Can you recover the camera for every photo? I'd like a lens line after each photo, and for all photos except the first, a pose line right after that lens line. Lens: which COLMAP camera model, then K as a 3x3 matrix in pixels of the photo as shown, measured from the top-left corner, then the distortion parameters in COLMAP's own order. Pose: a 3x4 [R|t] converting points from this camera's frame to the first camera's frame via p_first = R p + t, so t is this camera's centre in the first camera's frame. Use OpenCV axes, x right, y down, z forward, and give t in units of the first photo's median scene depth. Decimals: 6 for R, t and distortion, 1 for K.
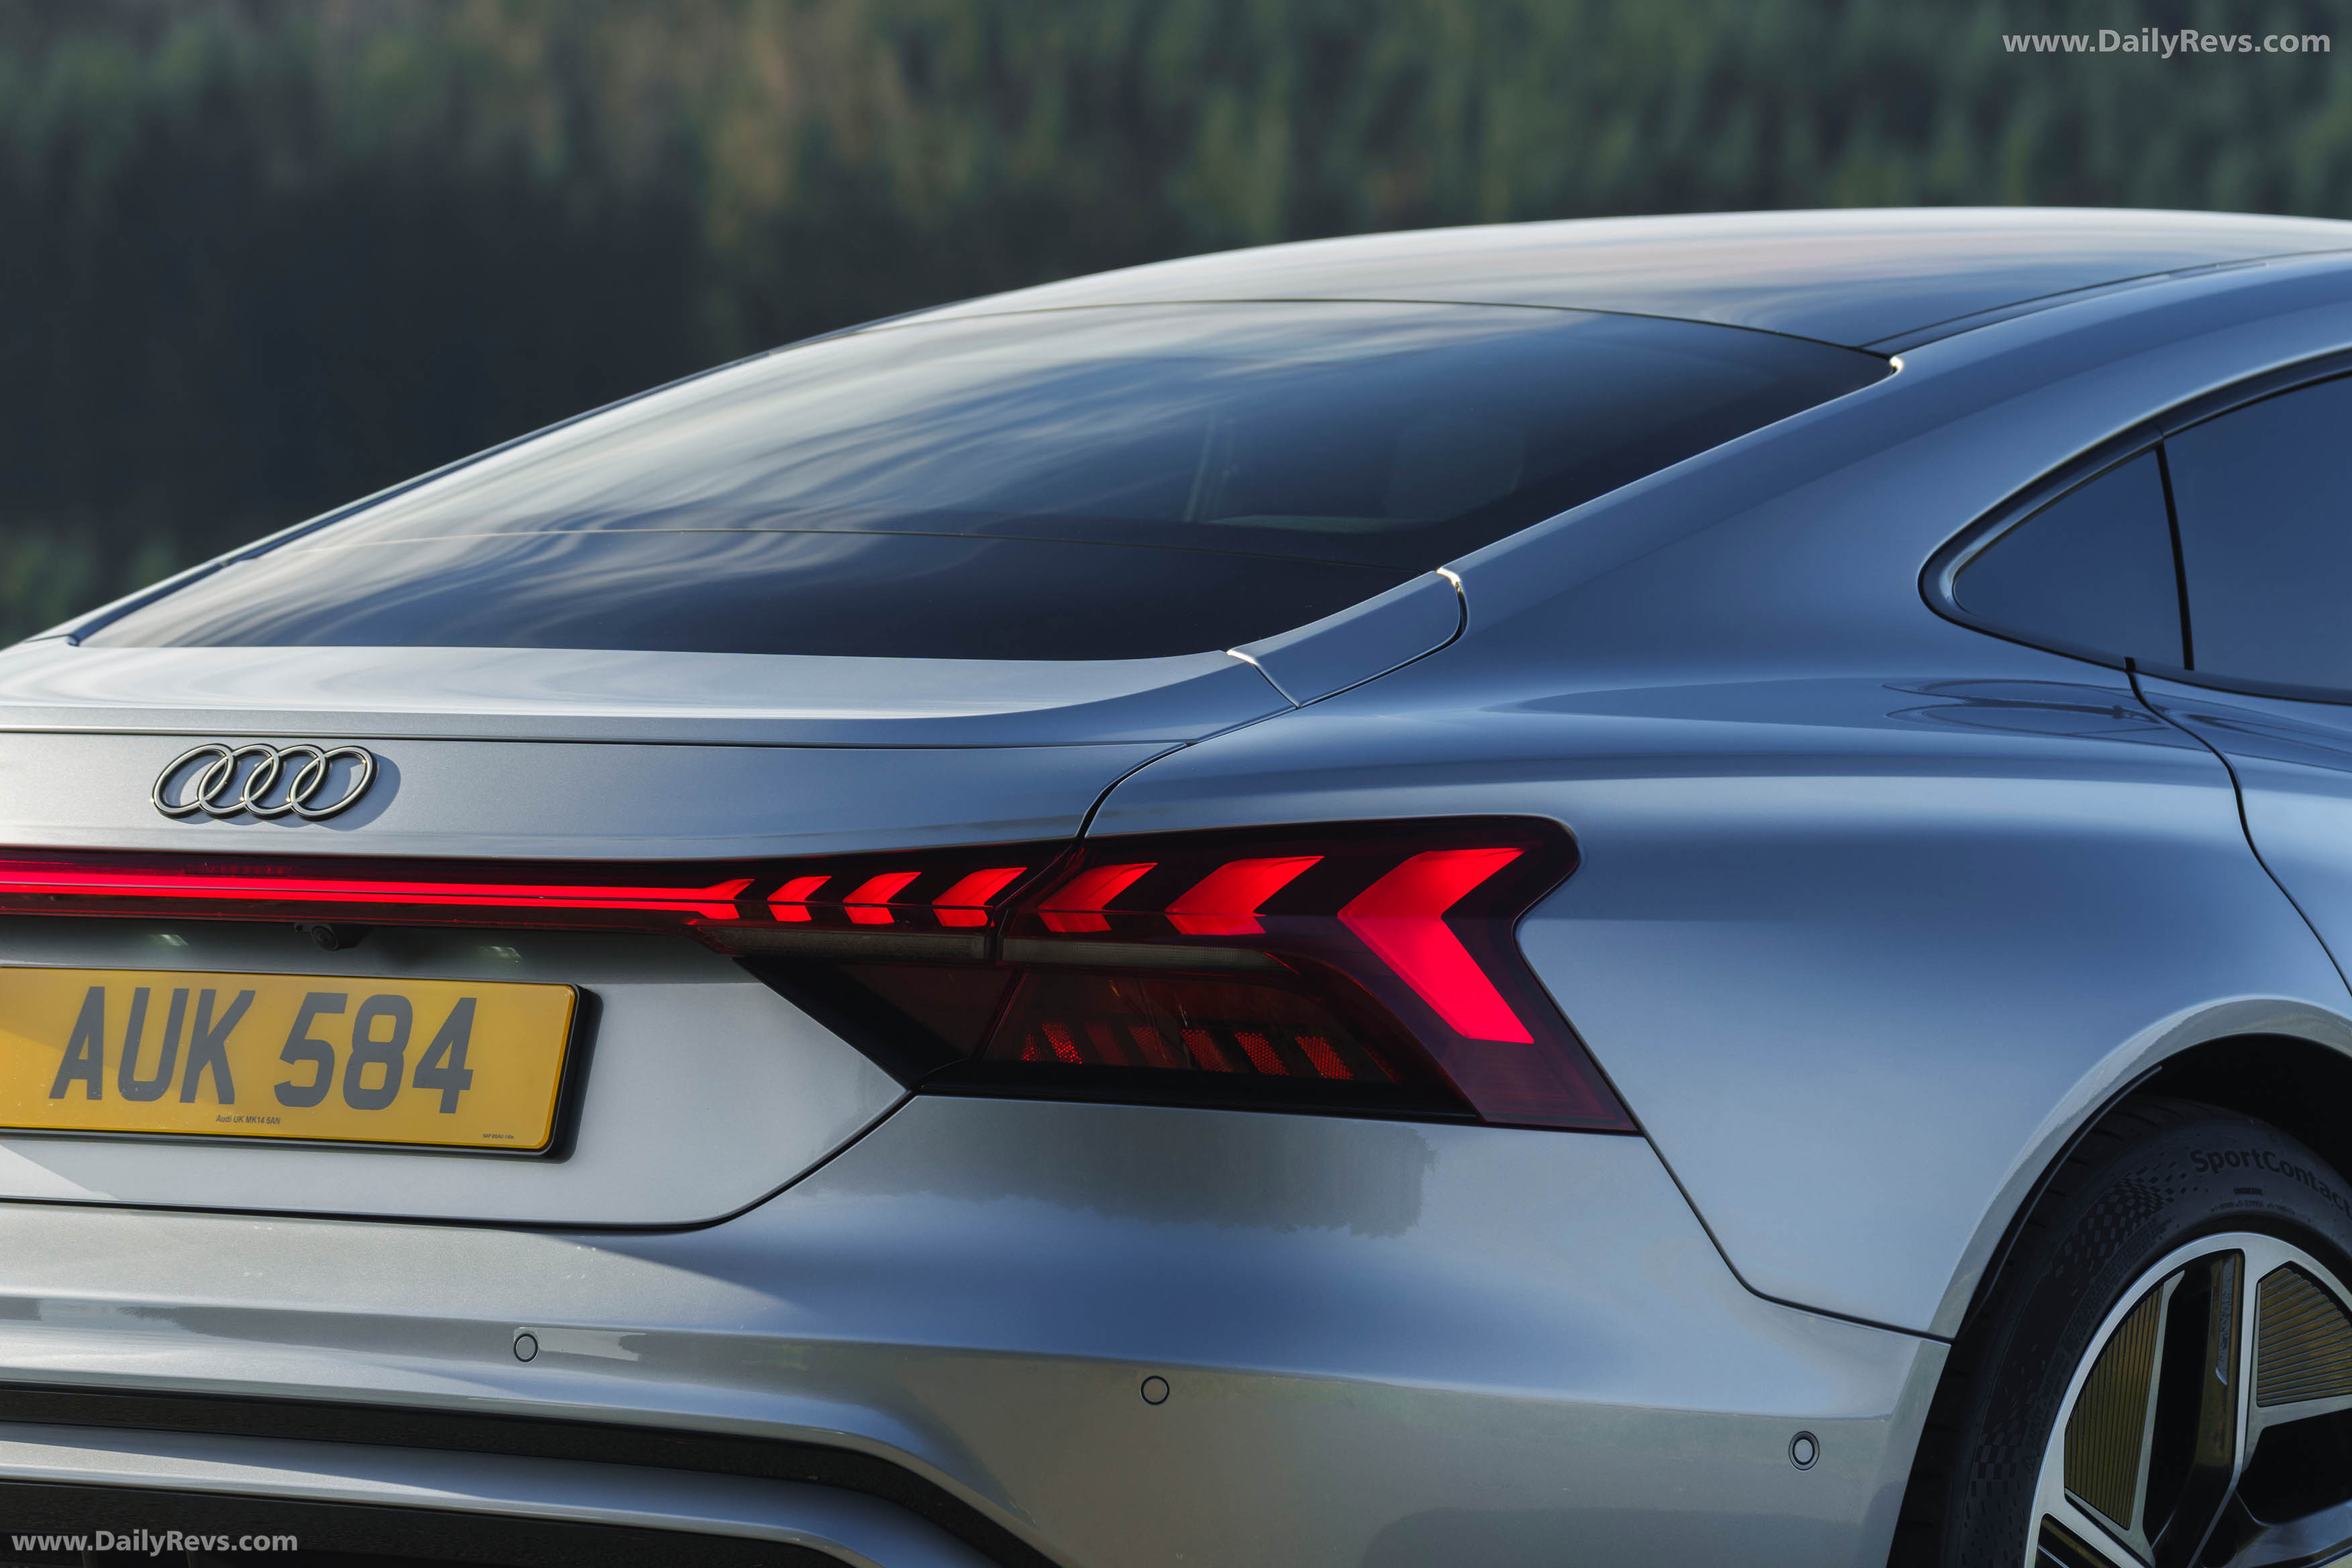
lens RADIAL K [[12047.2, 0, 1169.0], [0, 12047.2, 772.8], [0, 0, 1]] dist [0.441971, 0.000000]
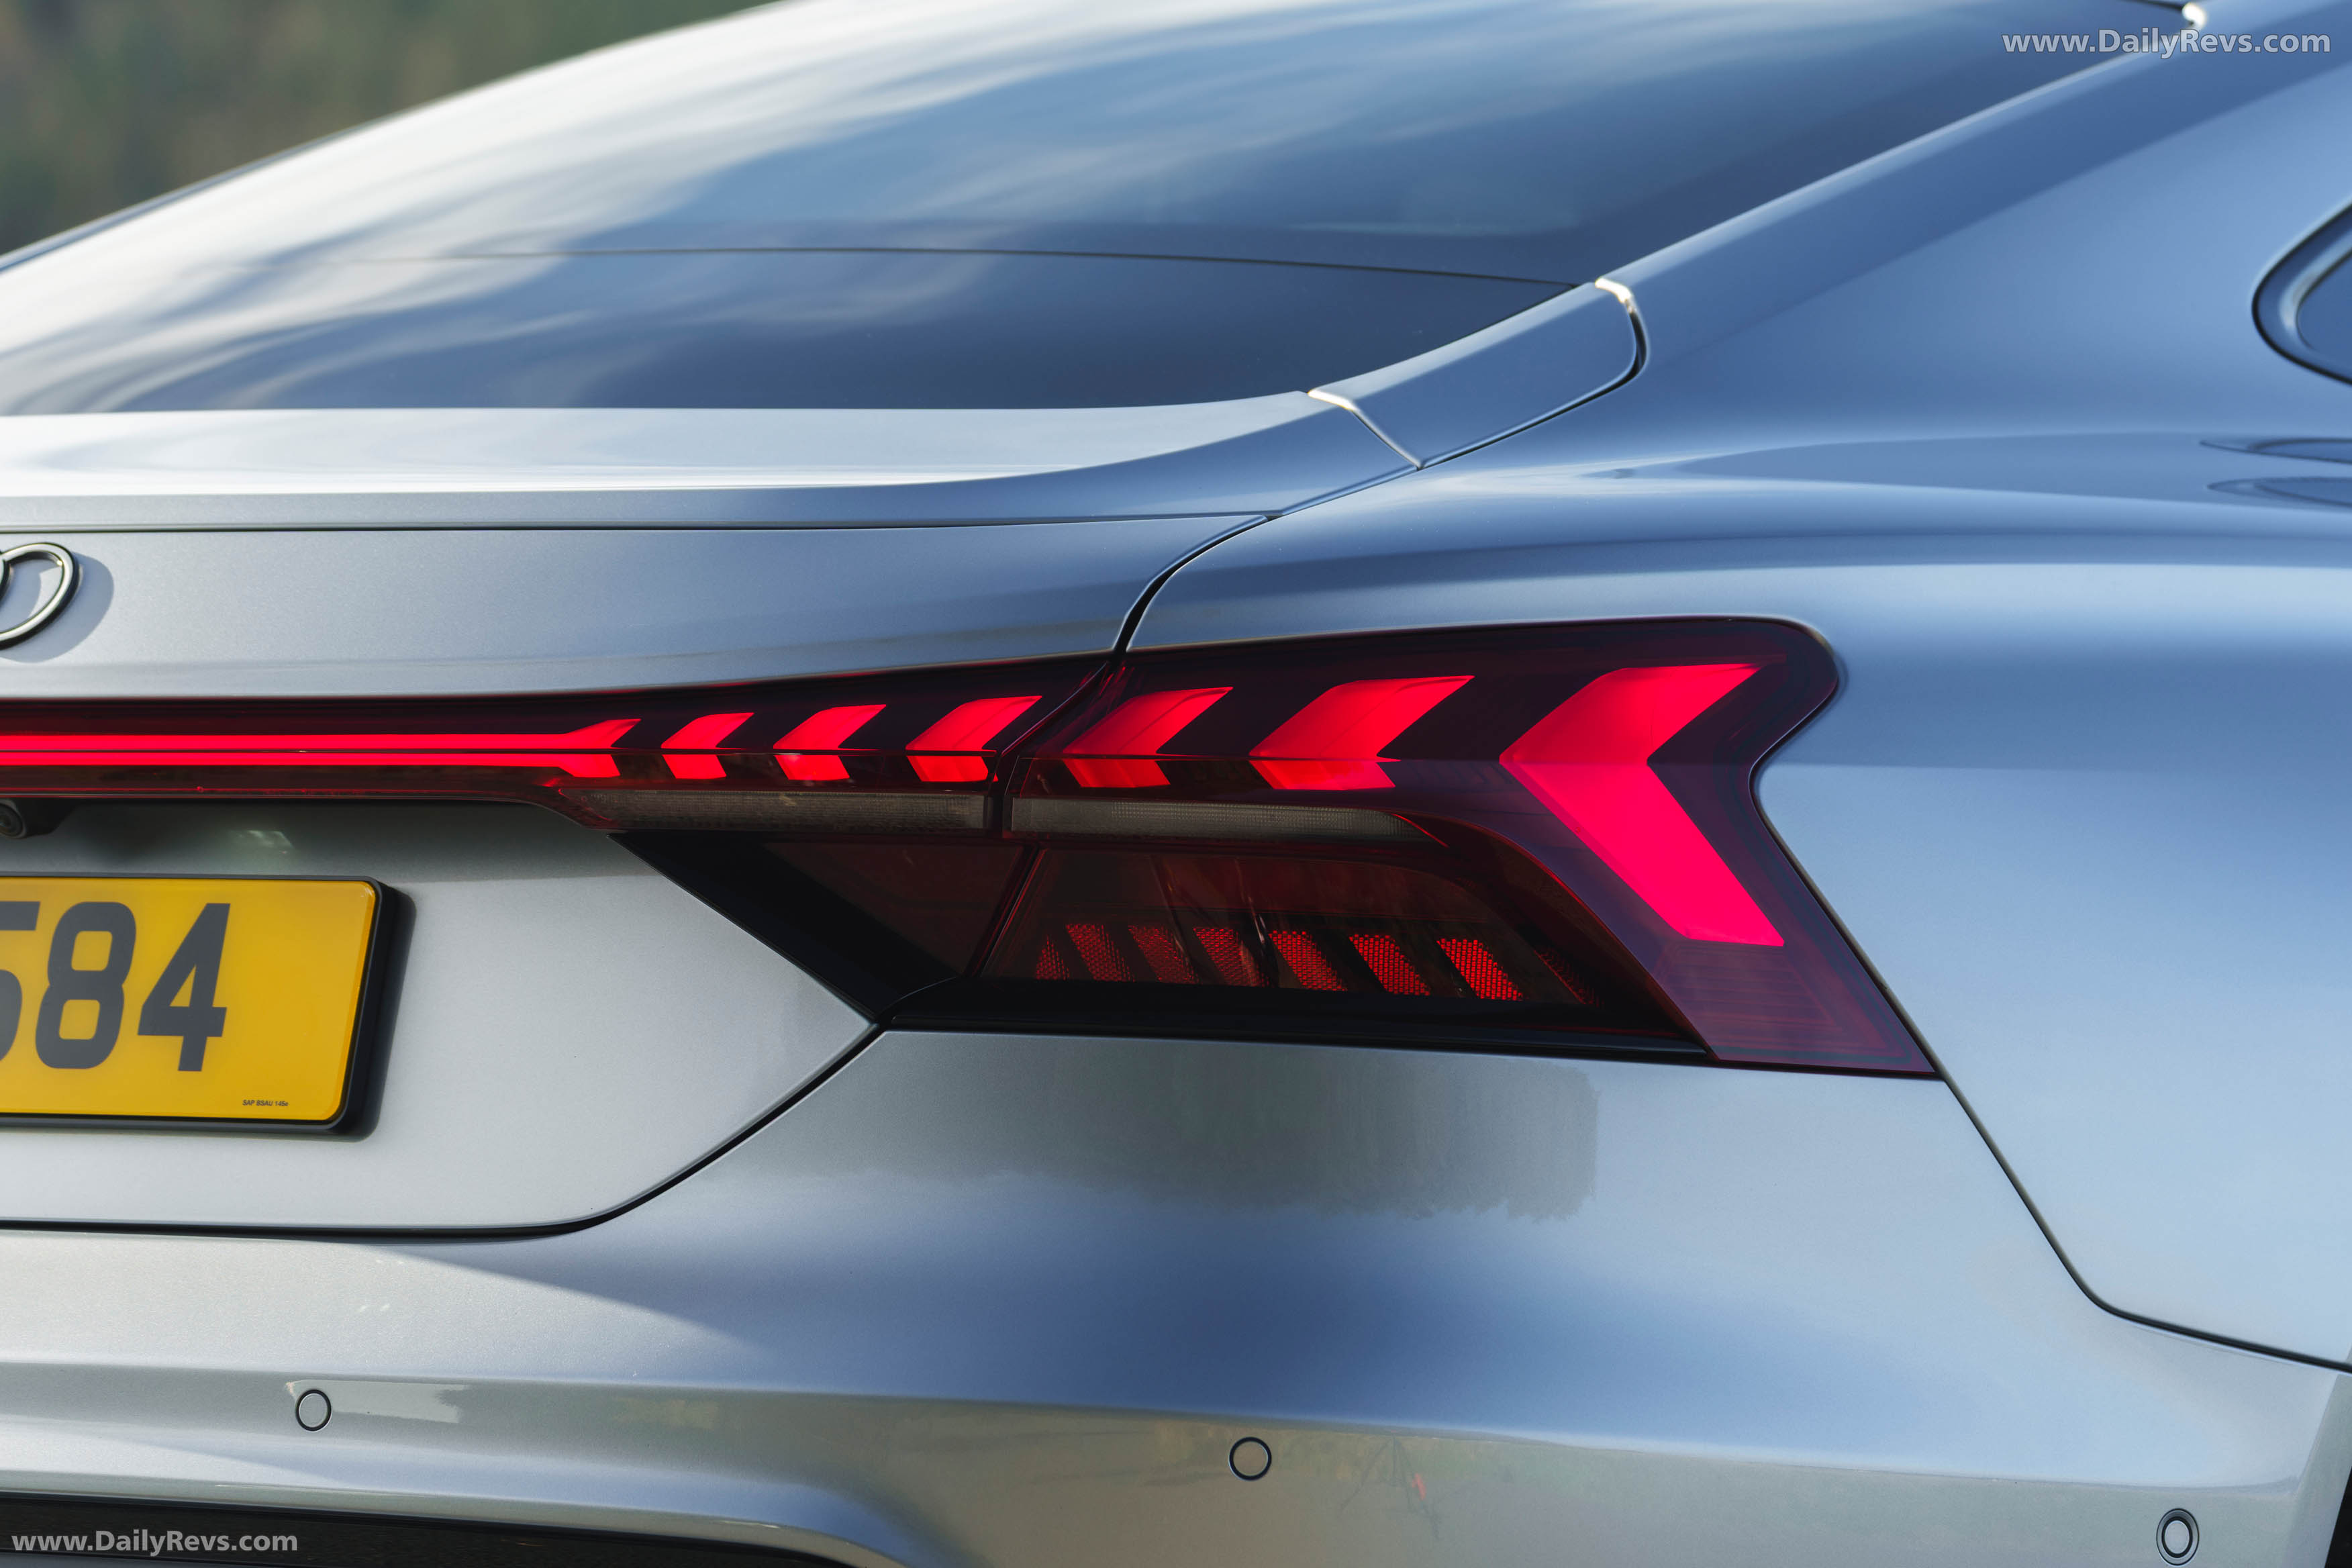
lens RADIAL K [[11517.8, 0, 1188.8], [0, 11517.8, 798.0], [0, 0, 1]] dist [0.799750, 0.000000]
pose [[0.999410, -0.011715, 0.032289, -0.024420], [0.011880, 0.999917, -0.004919, 0.016820], [-0.032229, 0.005300, 0.999466, 0.343777]]
